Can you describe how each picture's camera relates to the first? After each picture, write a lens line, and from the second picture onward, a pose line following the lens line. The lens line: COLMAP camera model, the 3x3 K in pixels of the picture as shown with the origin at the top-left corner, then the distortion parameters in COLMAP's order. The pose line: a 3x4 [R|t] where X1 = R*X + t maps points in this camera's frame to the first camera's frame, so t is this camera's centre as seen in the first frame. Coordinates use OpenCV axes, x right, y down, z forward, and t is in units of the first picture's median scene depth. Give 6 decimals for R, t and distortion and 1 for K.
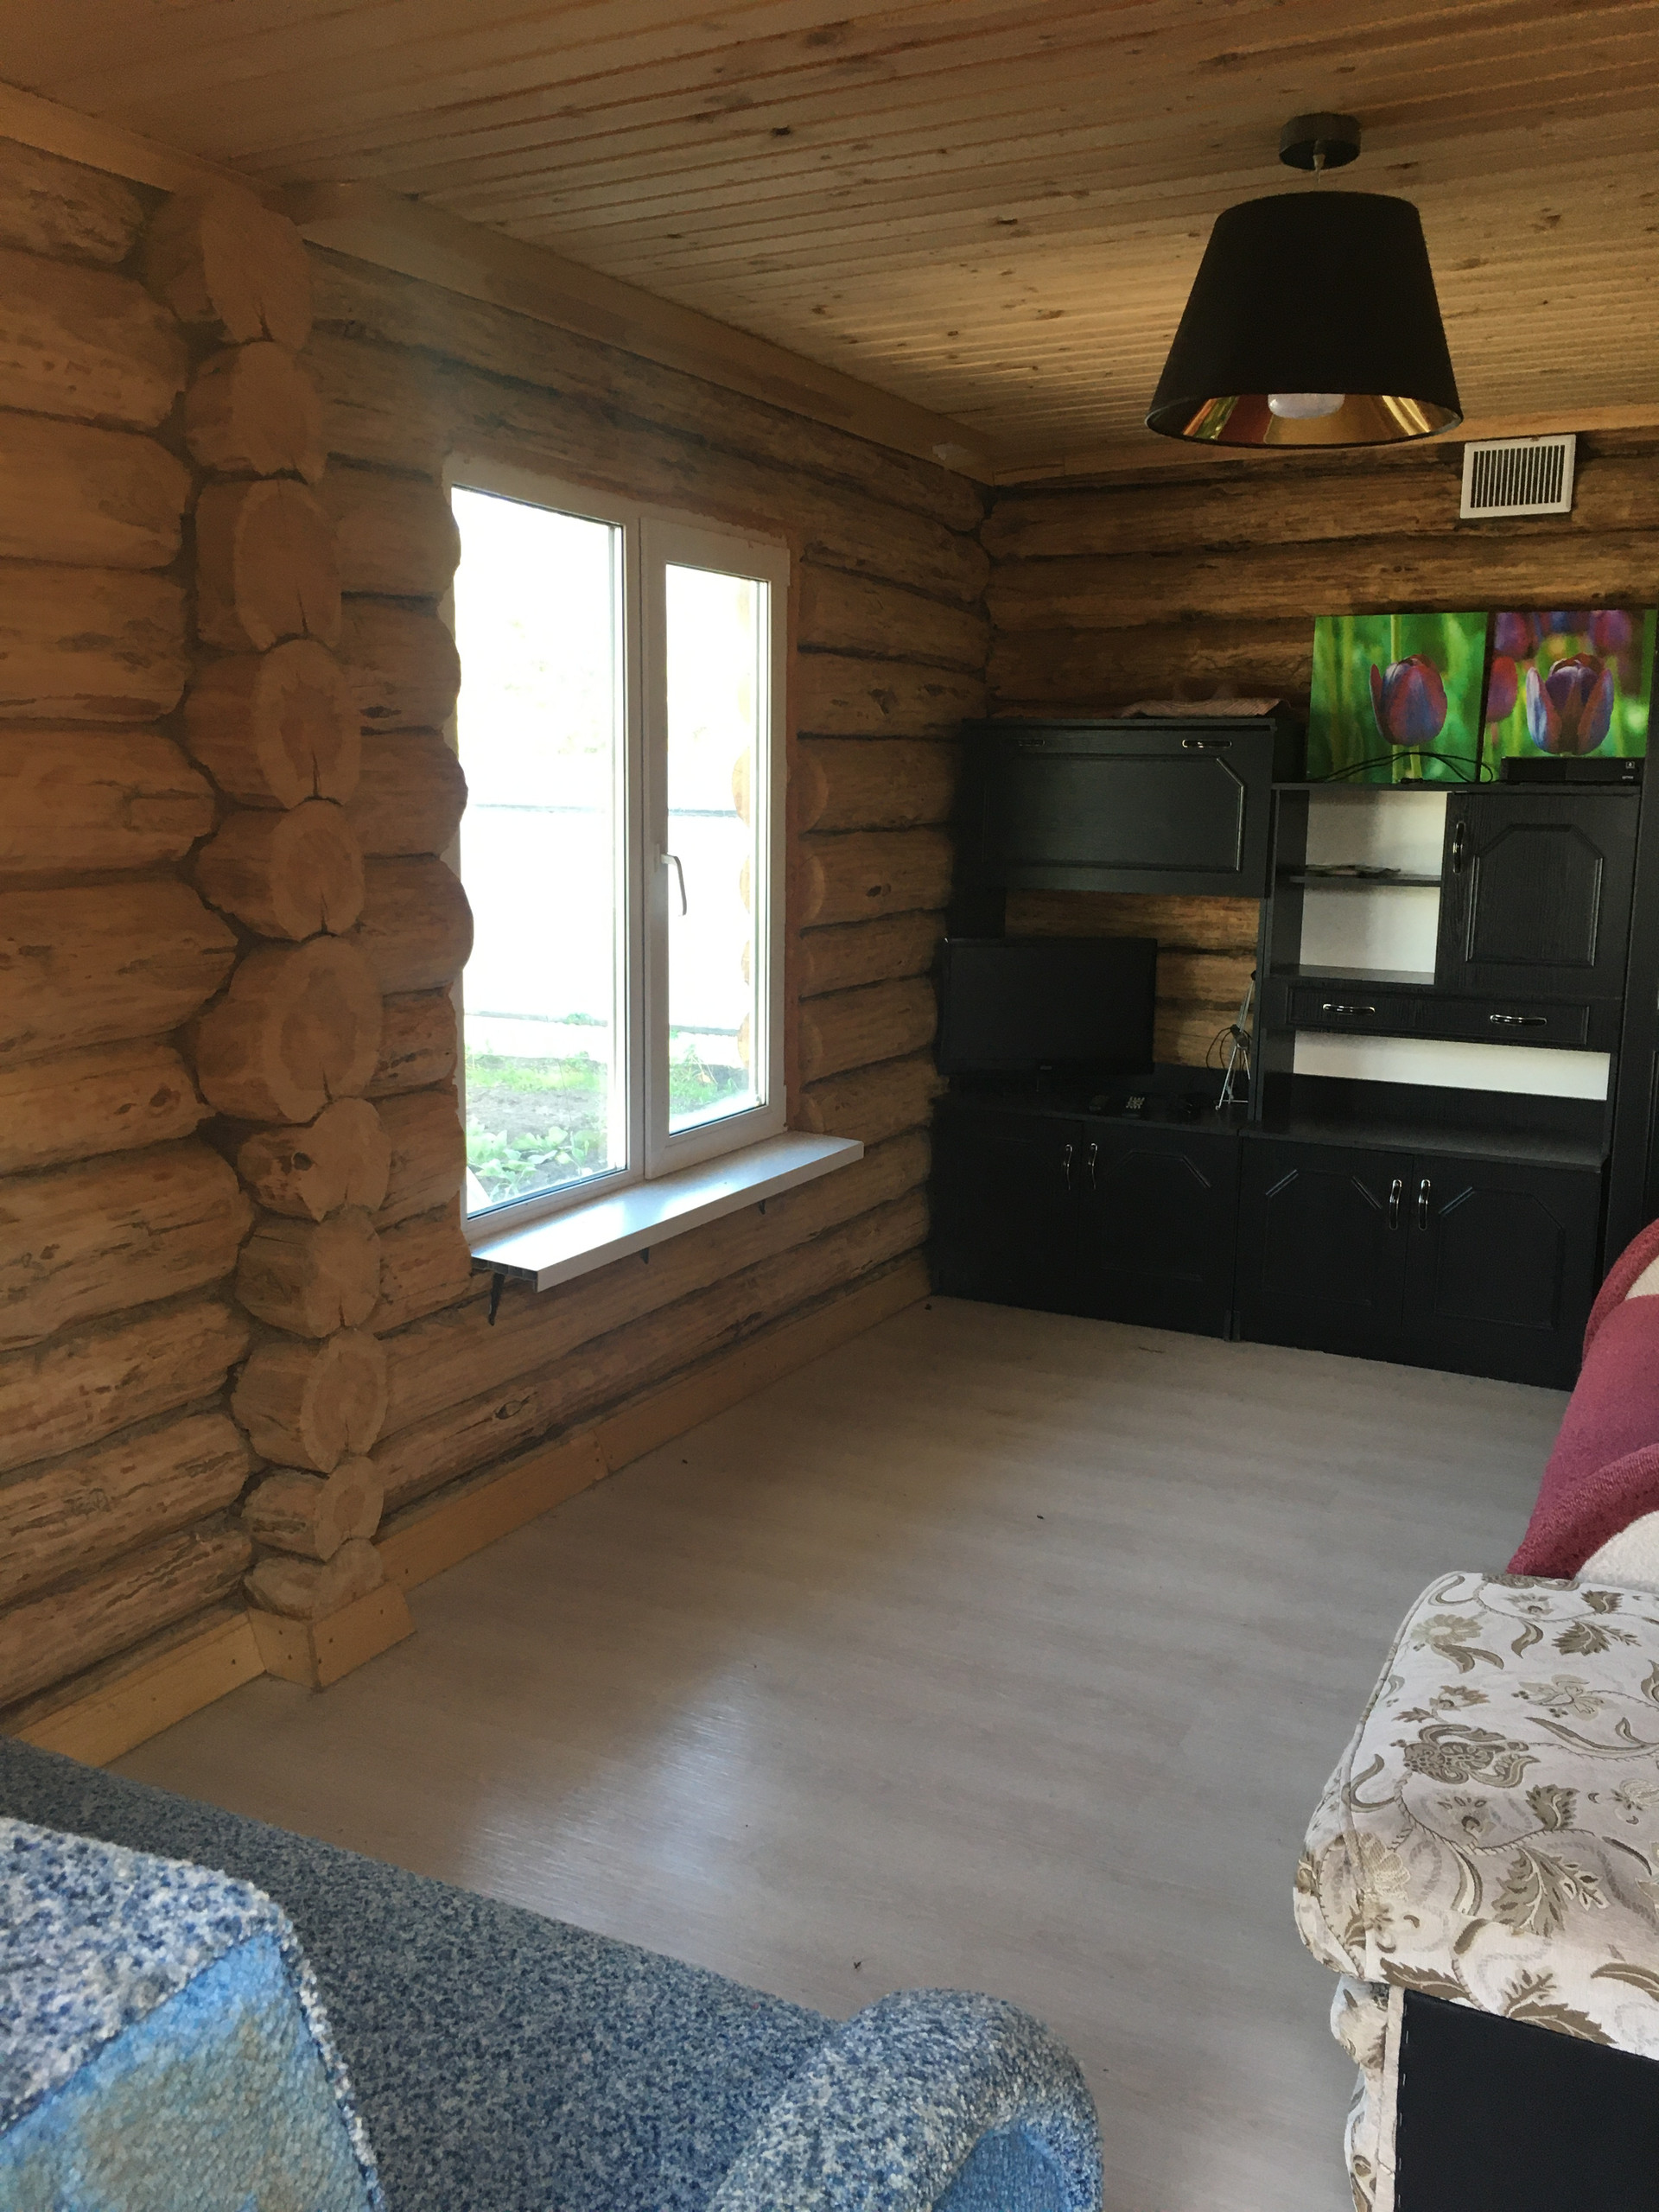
lens RADIAL K [[1876.6, 0, 827.5], [0, 1876.6, 1110.0], [0, 0, 1]] dist [0.055226, -0.057971]
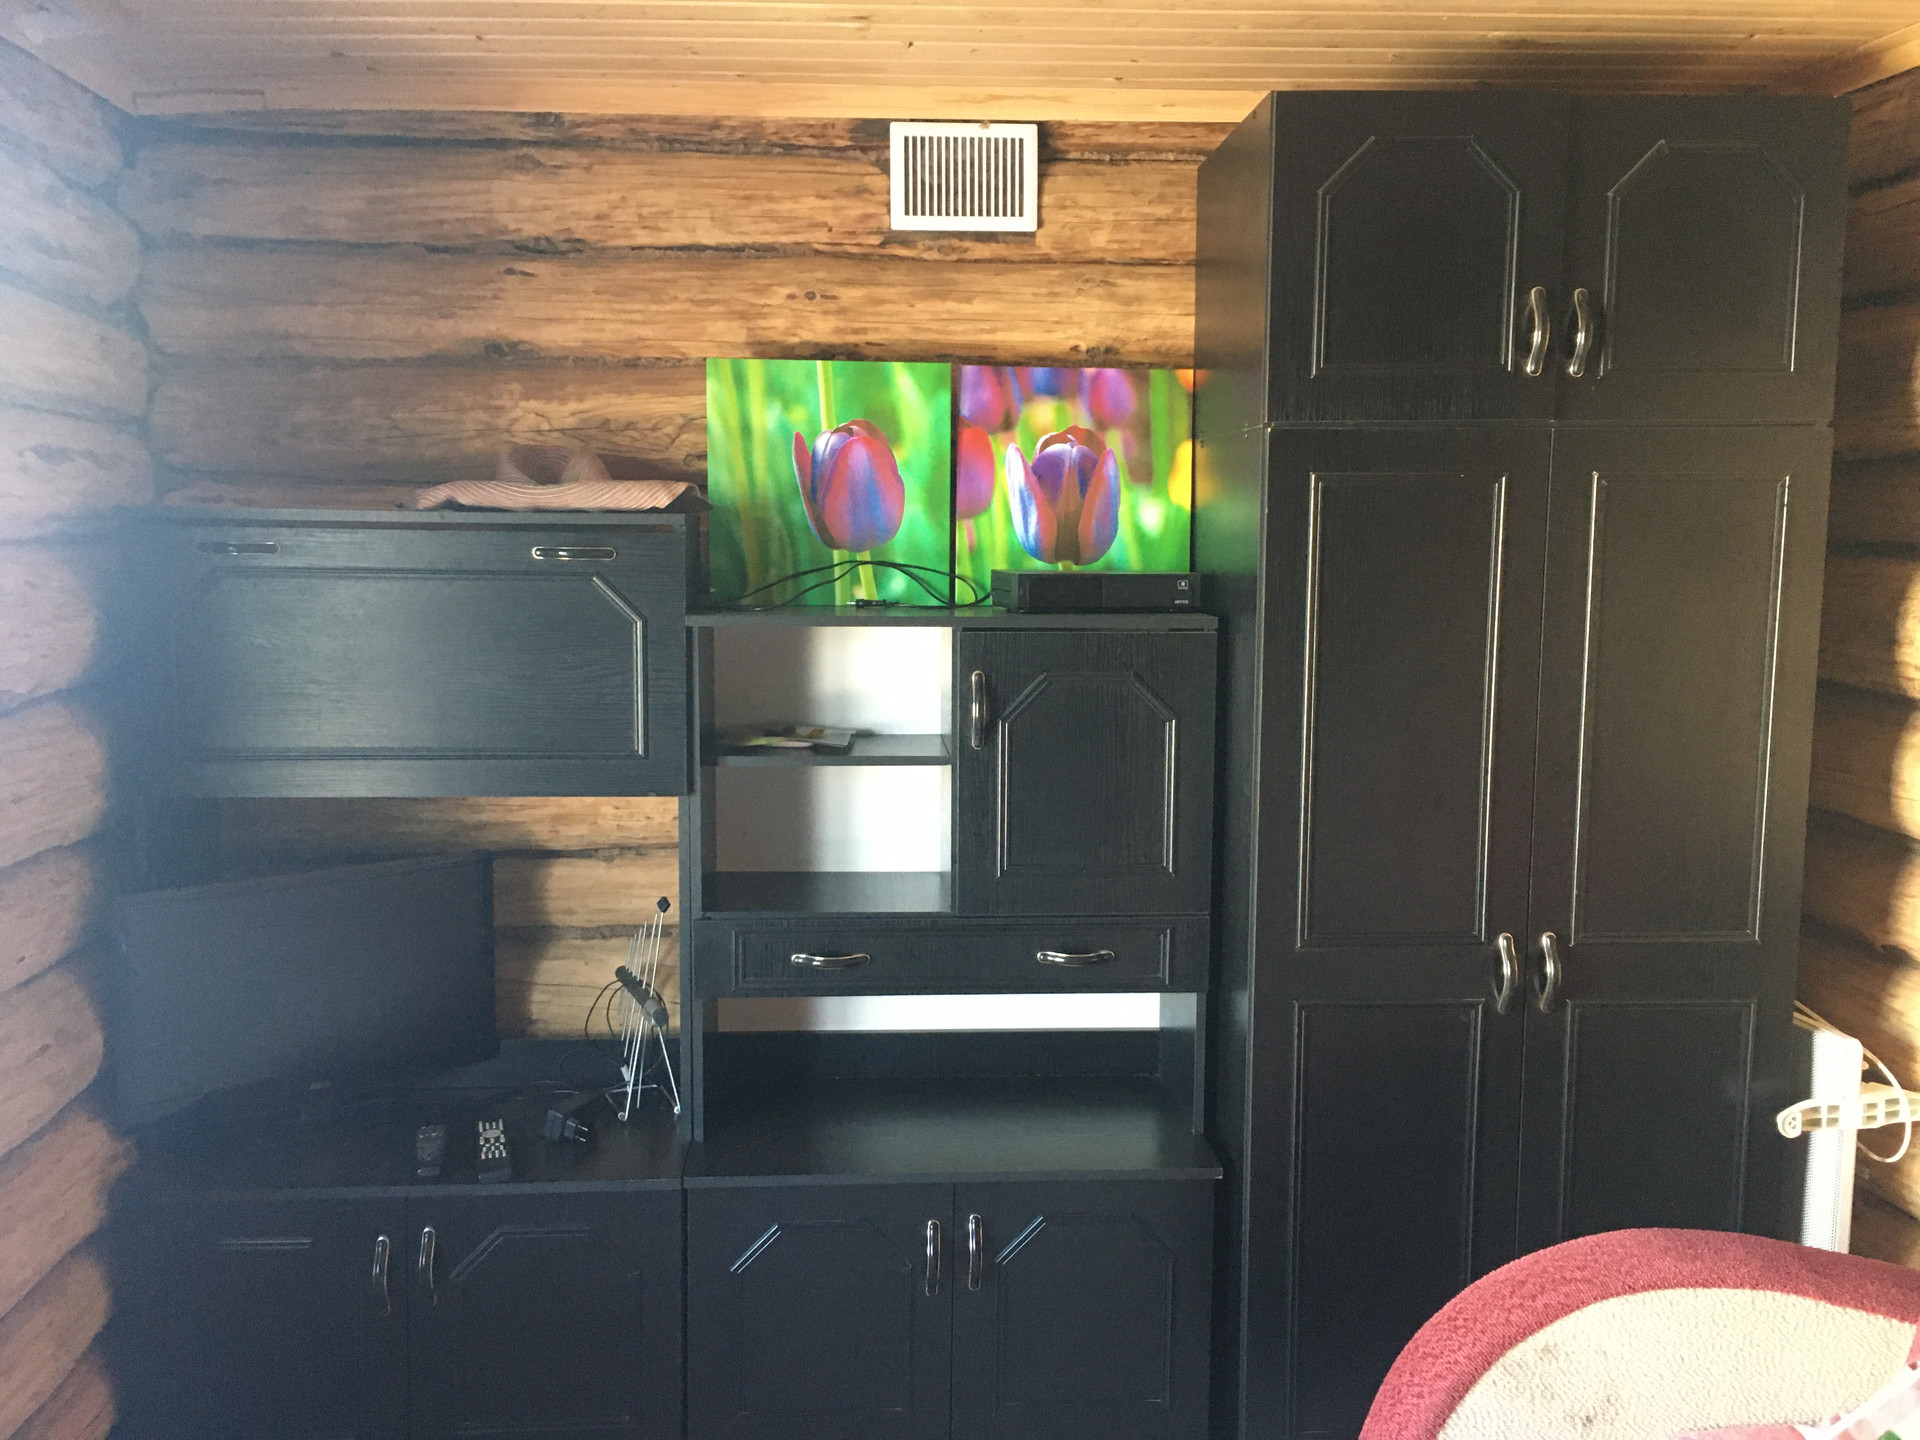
lens RADIAL K [[1628.9, 0, 963.9], [0, 1628.9, 723.4], [0, 0, 1]] dist [0.055226, -0.057971]
pose [[0.851754, -0.070735, 0.519145, 0.029880], [0.095628, 0.995189, -0.021298, -0.114542], [-0.515141, 0.067786, 0.854421, 0.479153]]
